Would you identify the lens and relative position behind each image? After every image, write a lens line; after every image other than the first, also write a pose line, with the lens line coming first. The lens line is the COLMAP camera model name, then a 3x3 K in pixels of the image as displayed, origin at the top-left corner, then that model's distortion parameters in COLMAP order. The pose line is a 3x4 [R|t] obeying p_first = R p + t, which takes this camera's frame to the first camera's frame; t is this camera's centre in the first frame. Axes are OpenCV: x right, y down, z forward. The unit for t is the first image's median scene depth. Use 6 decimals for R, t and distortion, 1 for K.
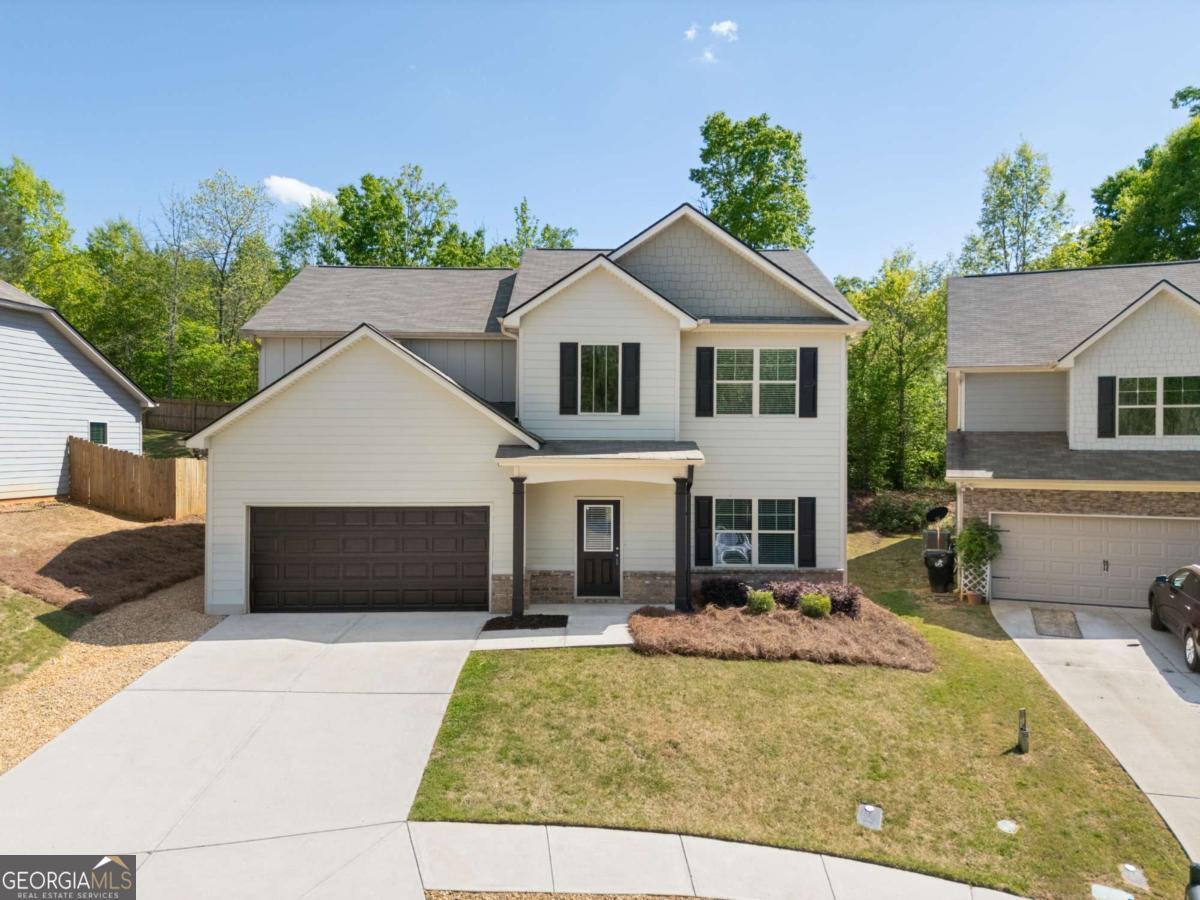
lens RADIAL K [[931.1, 0, 600.0], [0, 931.1, 450.0], [0, 0, 1]] dist [0.090285, -0.090821]
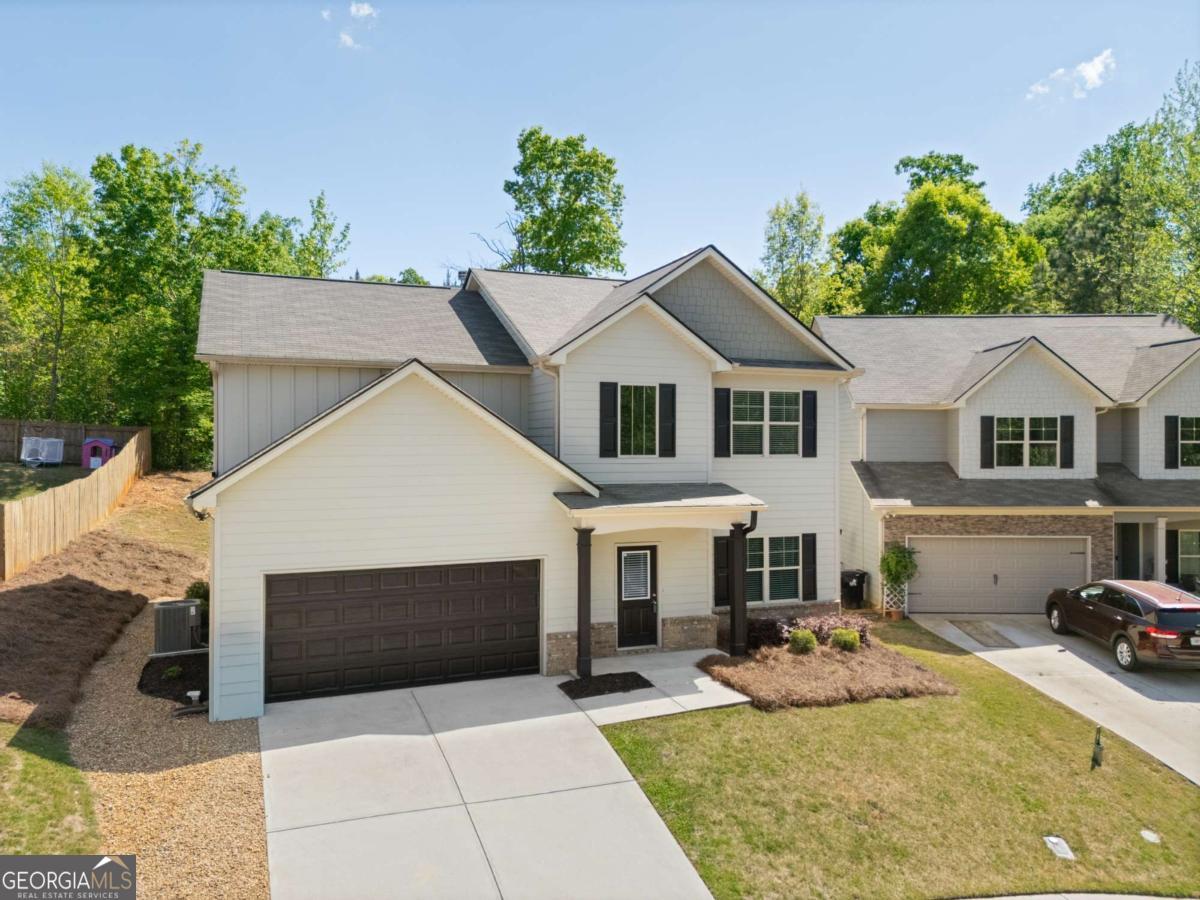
lens RADIAL K [[931.1, 0, 600.0], [0, 931.1, 450.0], [0, 0, 1]] dist [0.090285, -0.090821]
pose [[0.926824, -0.005921, 0.375449, -0.391653], [0.004197, 0.999977, 0.005411, -0.050095], [-0.375472, -0.003440, 0.926827, 0.118880]]
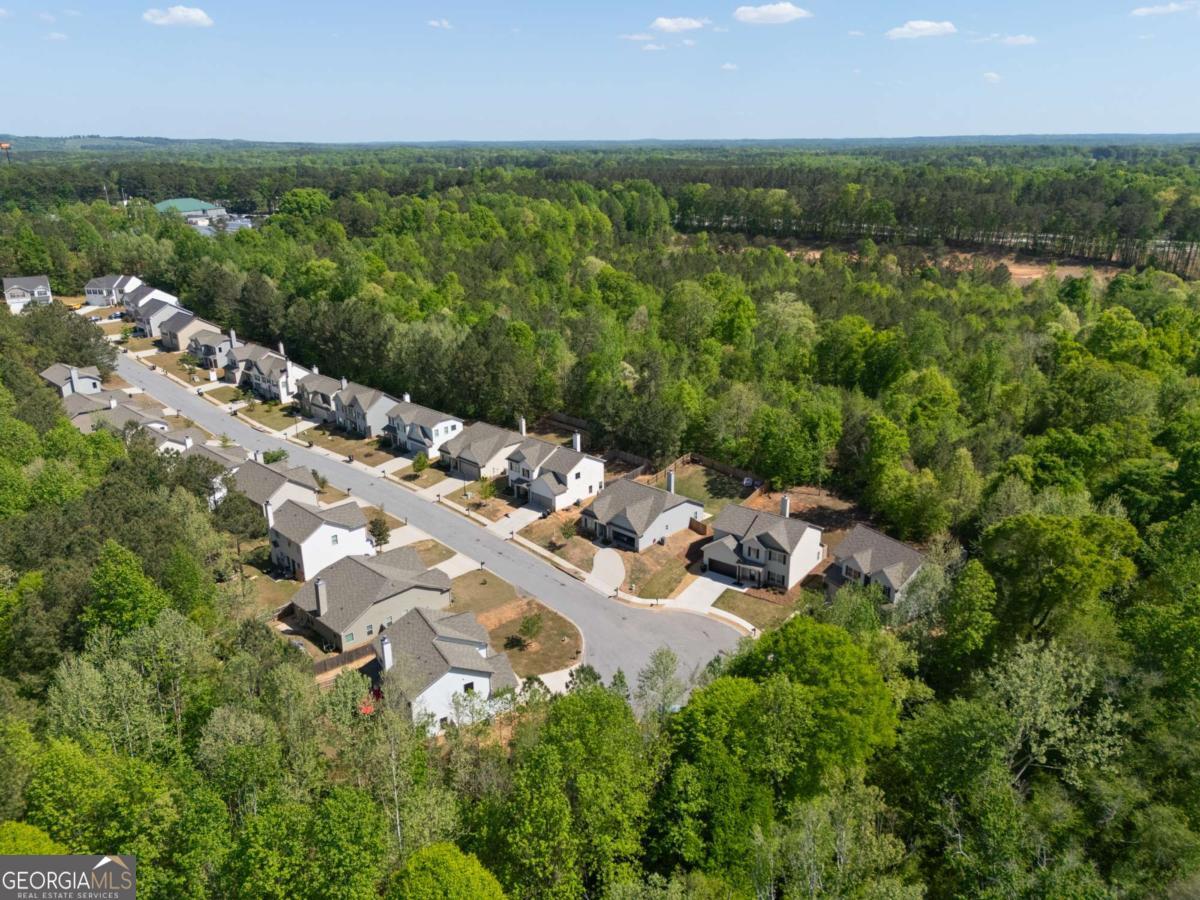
lens RADIAL K [[865.9, 0, 607.4], [0, 865.9, 445.7], [0, 0, 1]] dist [0.072695, -0.094046]
pose [[0.804447, 0.186143, -0.564106, 2.569640], [-0.015568, 0.955915, 0.293230, -2.667999], [0.593820, -0.227106, 0.771881, -4.379318]]
